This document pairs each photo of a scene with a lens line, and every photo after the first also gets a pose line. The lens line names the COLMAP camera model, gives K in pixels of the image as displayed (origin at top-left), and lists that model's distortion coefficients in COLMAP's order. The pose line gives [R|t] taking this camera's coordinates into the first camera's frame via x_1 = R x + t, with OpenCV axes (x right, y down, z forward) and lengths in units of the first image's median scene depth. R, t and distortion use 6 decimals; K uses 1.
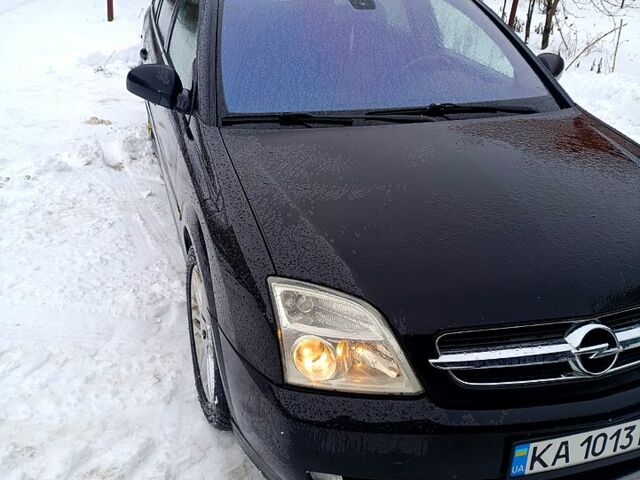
lens RADIAL K [[576.7, 0, 320.0], [0, 576.7, 240.0], [0, 0, 1]] dist [0.147198, -0.229459]
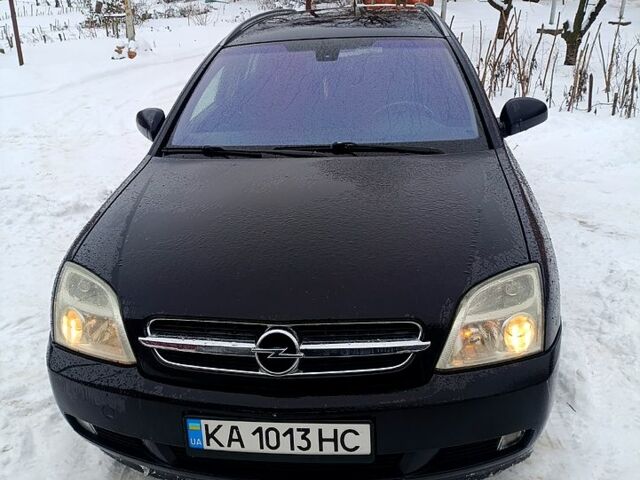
lens RADIAL K [[576.7, 0, 320.0], [0, 576.7, 240.0], [0, 0, 1]] dist [0.147198, -0.229459]
pose [[0.920161, 0.082361, -0.382780, 0.950240], [-0.110870, 0.992421, -0.052985, 0.021713], [0.375515, 0.091194, 0.922319, -0.025098]]
